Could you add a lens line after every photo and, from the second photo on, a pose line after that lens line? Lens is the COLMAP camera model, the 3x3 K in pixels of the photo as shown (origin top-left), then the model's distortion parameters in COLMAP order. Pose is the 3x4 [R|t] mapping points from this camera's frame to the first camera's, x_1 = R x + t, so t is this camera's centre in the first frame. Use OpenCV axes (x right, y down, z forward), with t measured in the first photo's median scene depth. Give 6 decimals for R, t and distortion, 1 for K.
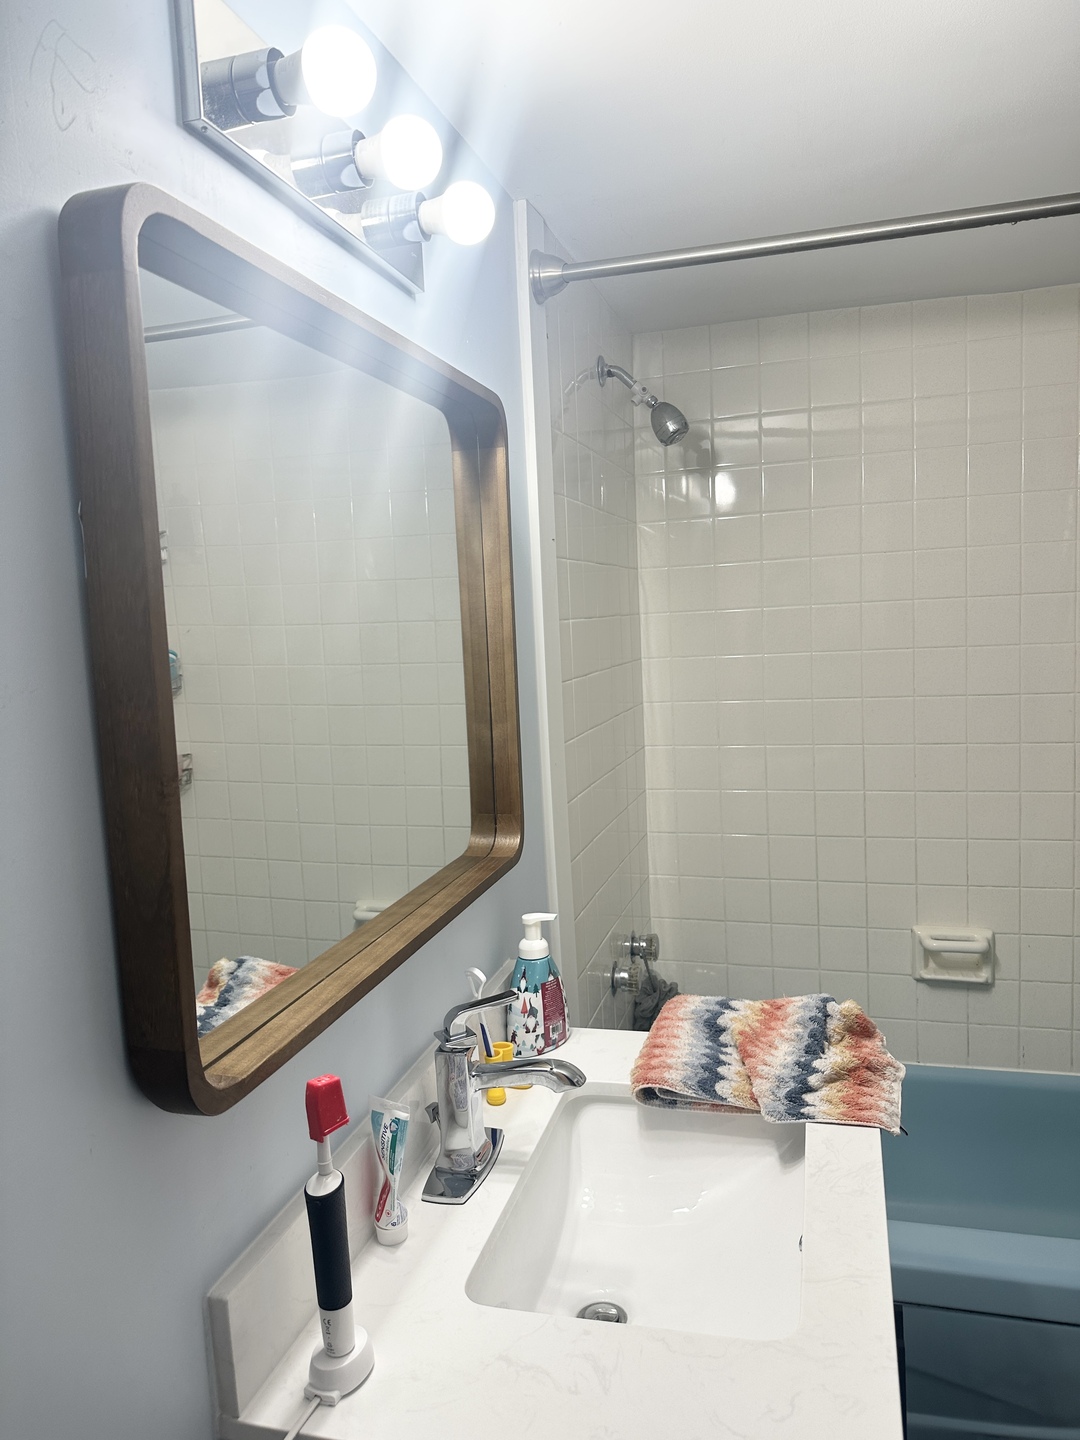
lens RADIAL K [[1020.8, 0, 529.8], [0, 1020.8, 716.6], [0, 0, 1]] dist [0.049345, -0.064143]
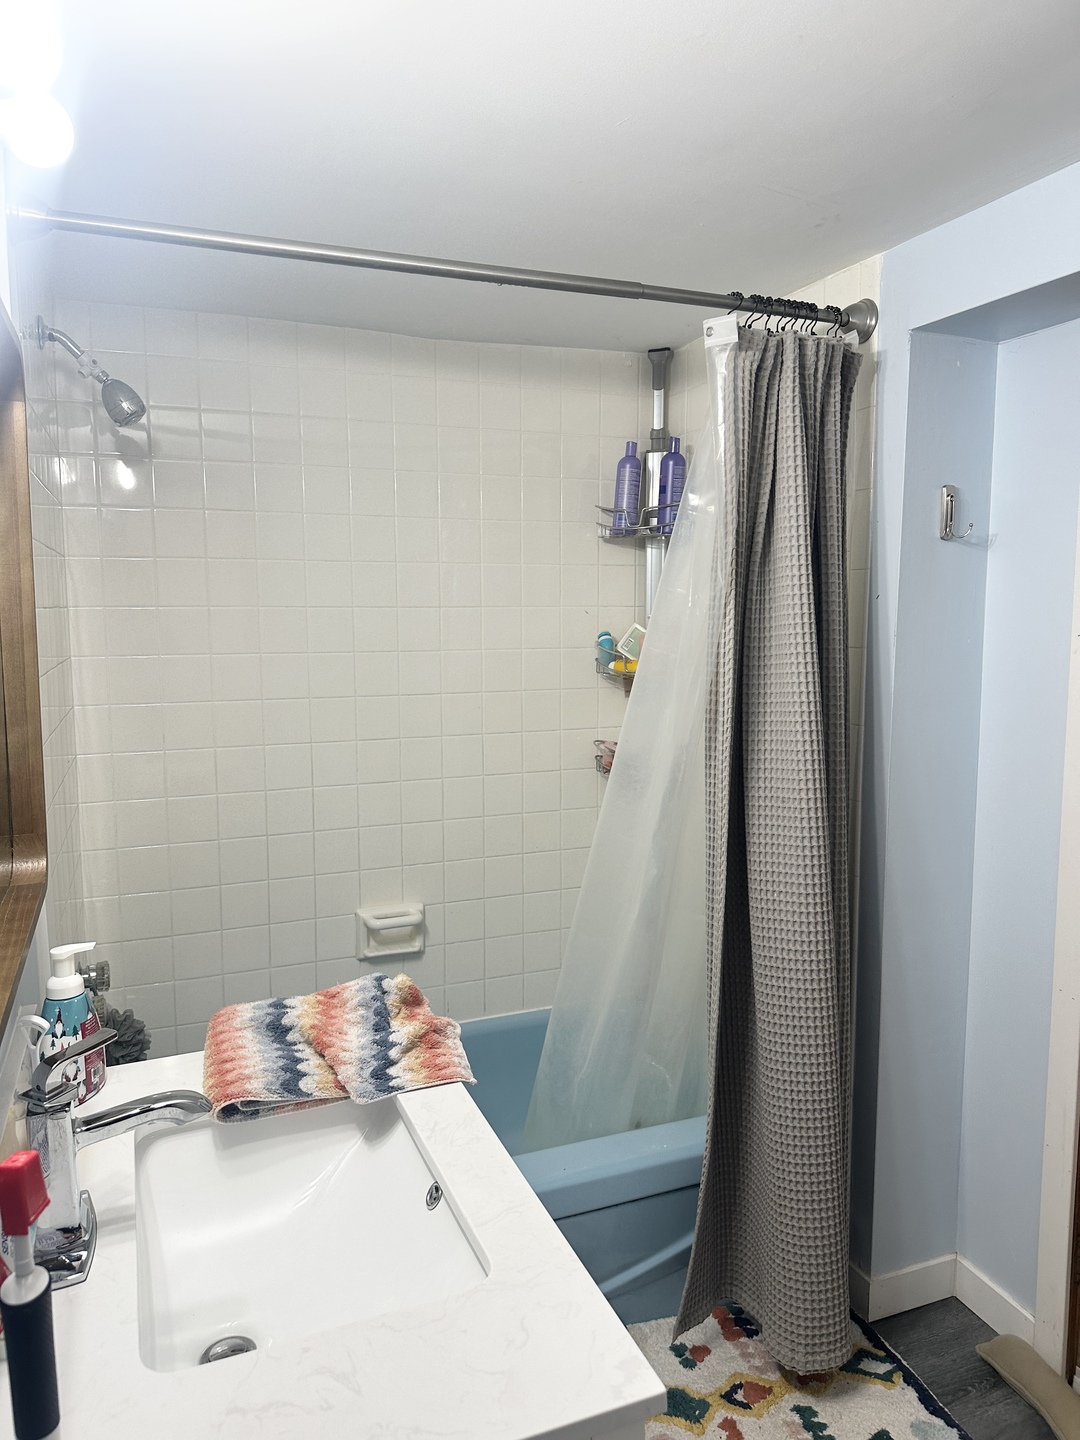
lens RADIAL K [[1020.8, 0, 536.6], [0, 1020.8, 709.2], [0, 0, 1]] dist [0.049345, -0.064143]
pose [[0.789534, -0.019961, 0.613382, -0.219258], [0.028844, 0.999573, -0.004598, 0.007961], [-0.613028, 0.021323, 0.789773, 0.061689]]
